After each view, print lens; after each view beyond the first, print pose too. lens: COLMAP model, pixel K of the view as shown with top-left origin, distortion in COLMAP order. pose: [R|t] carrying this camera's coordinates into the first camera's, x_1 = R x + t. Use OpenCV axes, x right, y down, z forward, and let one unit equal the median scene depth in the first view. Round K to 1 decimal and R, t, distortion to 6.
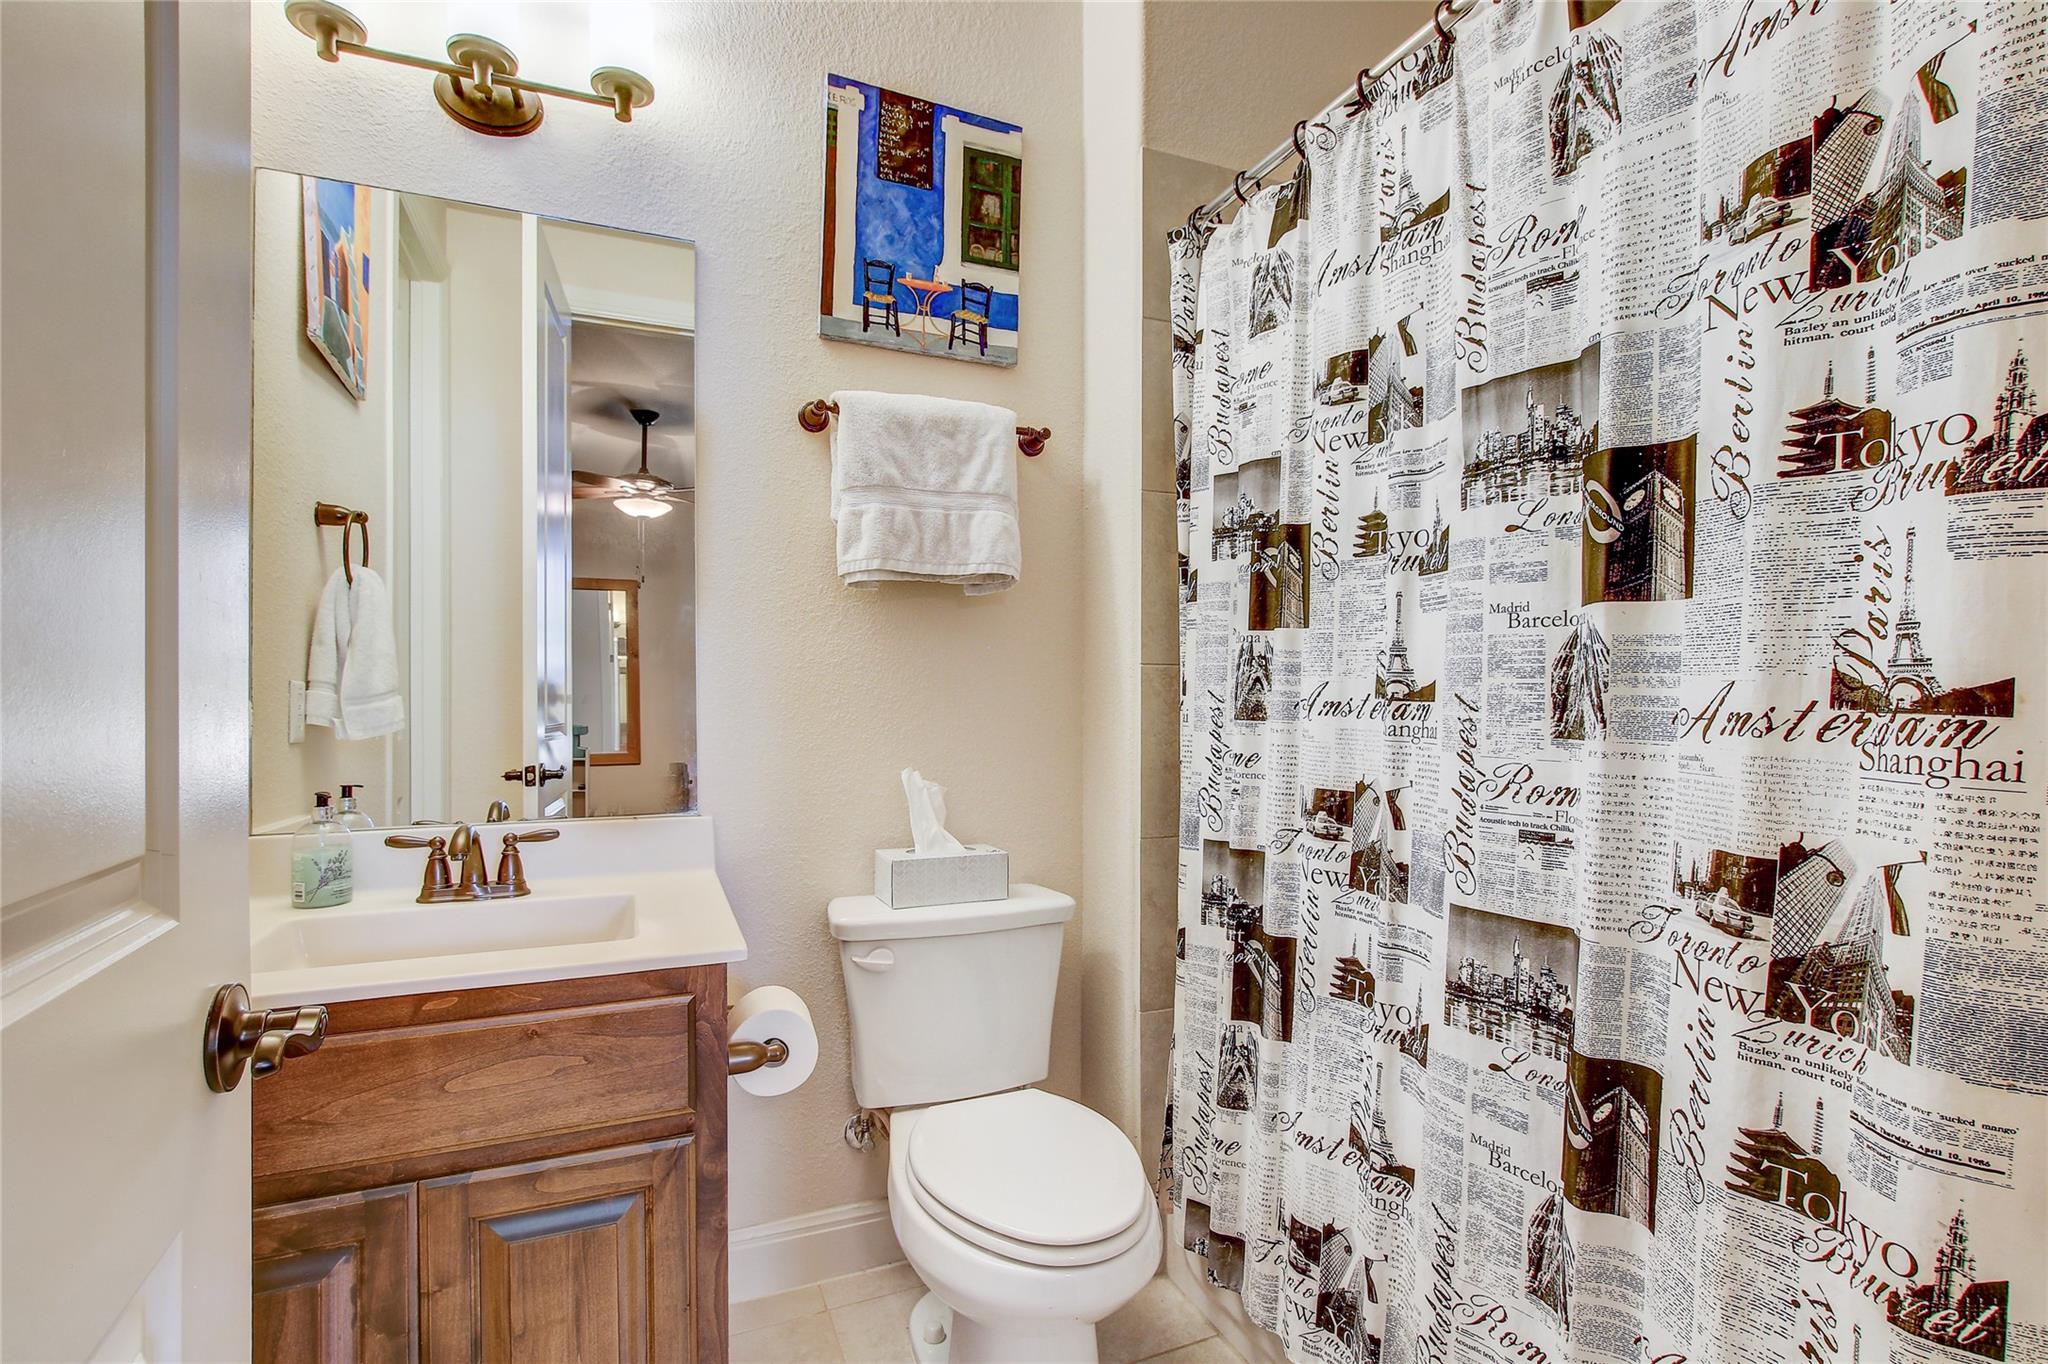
lens RADIAL K [[937.9, 0, 1024.0], [0, 937.9, 682.0], [0, 0, 1]] dist [-0.003030, 0.000225]
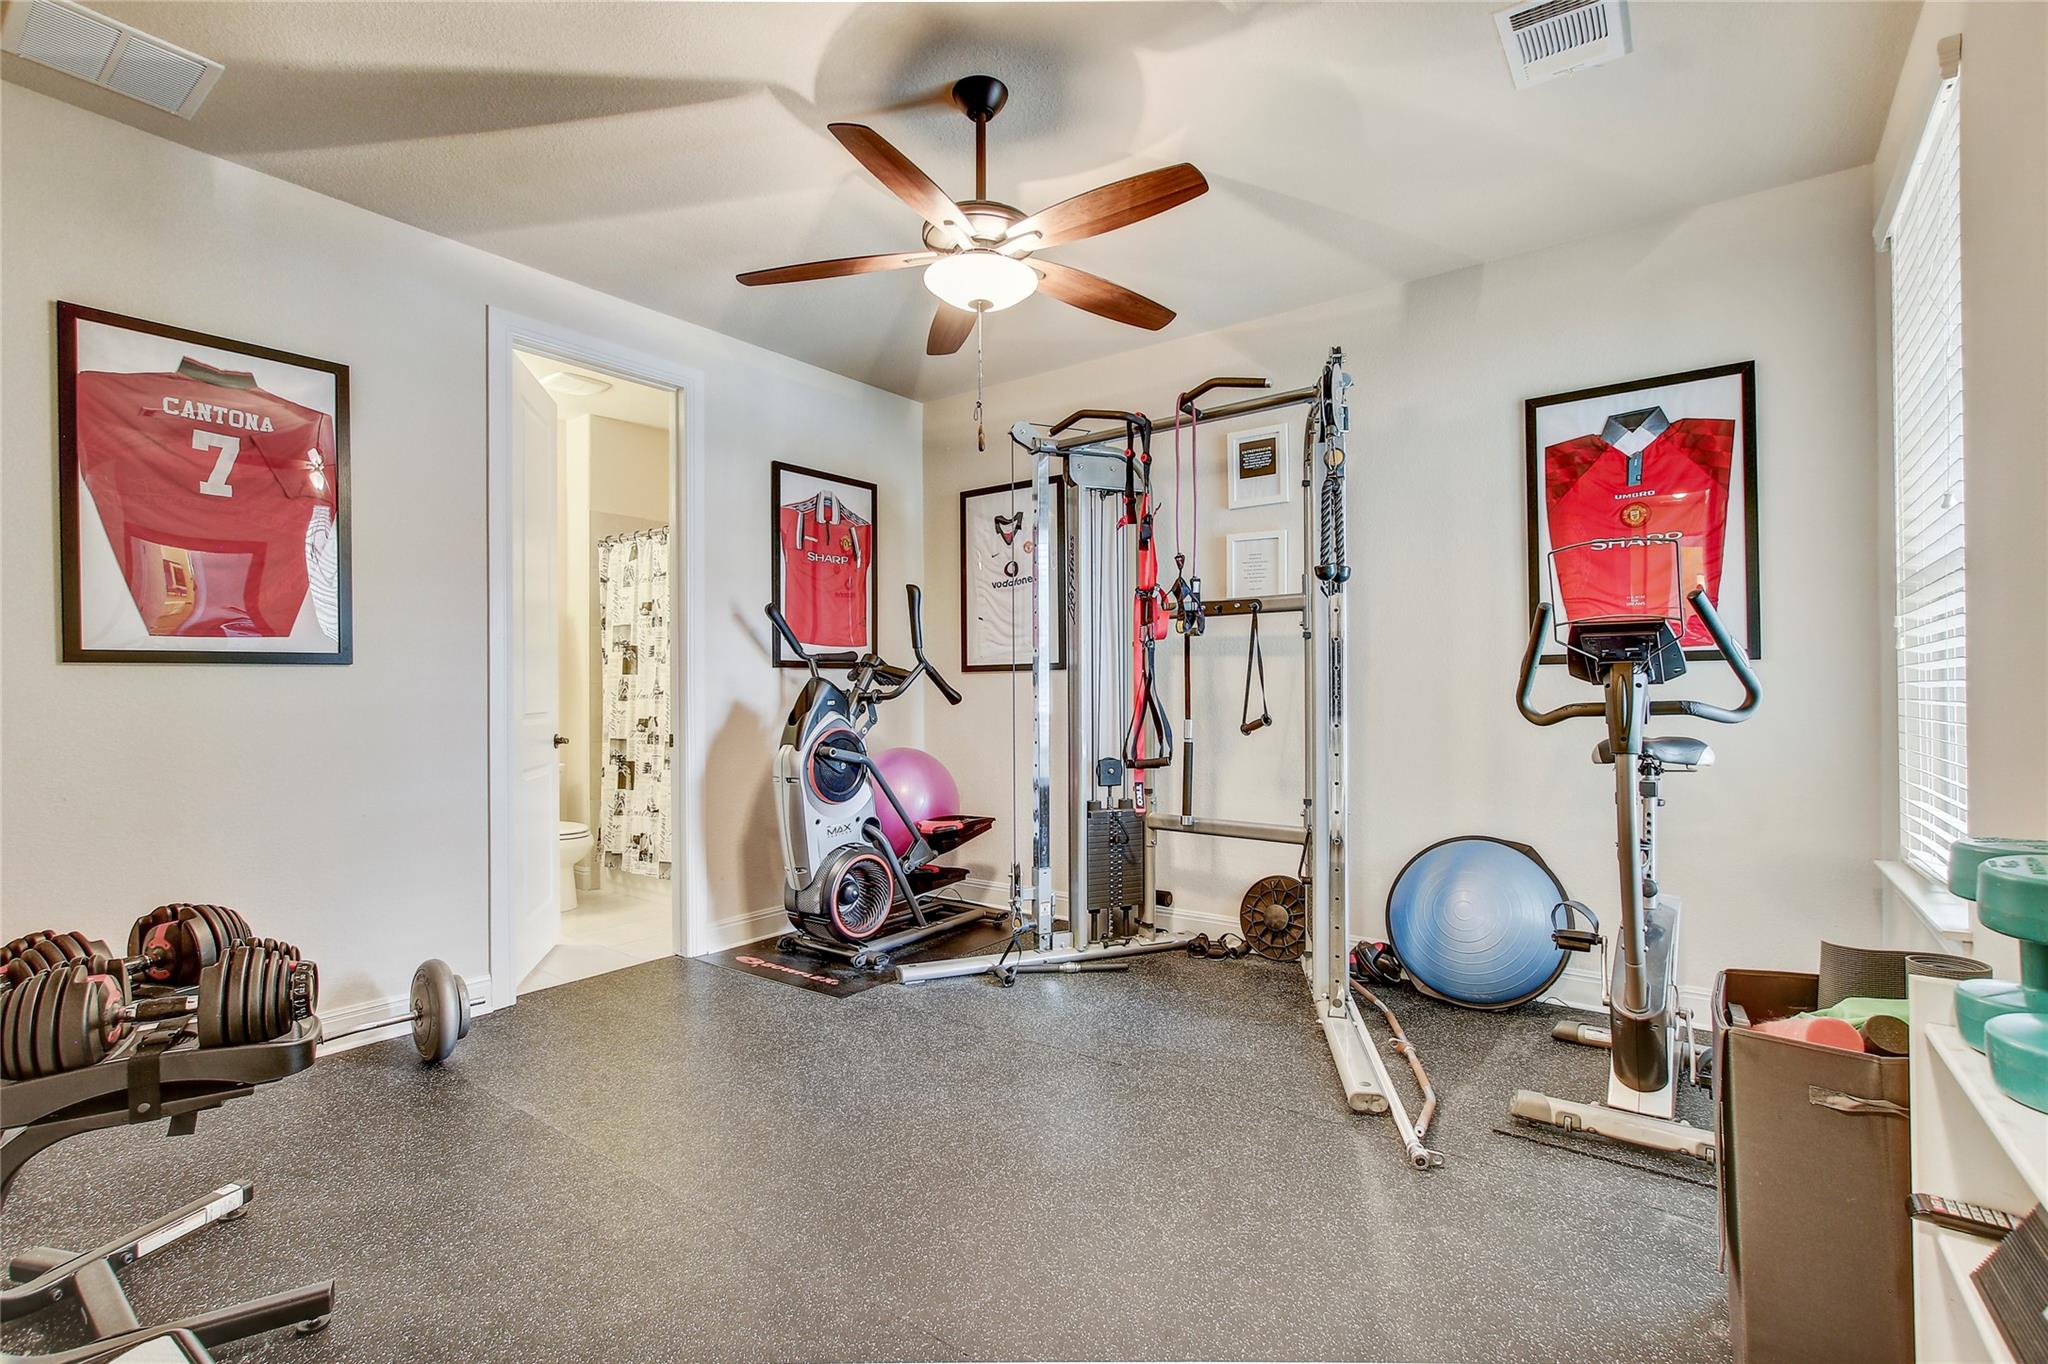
lens RADIAL K [[937.9, 0, 1024.0], [0, 937.9, 682.0], [0, 0, 1]] dist [-0.003030, 0.000225]
pose [[0.862565, -0.005072, 0.505920, -0.227228], [0.003529, 0.999986, 0.004009, -0.036799], [-0.505933, -0.001673, 0.862571, -2.712252]]
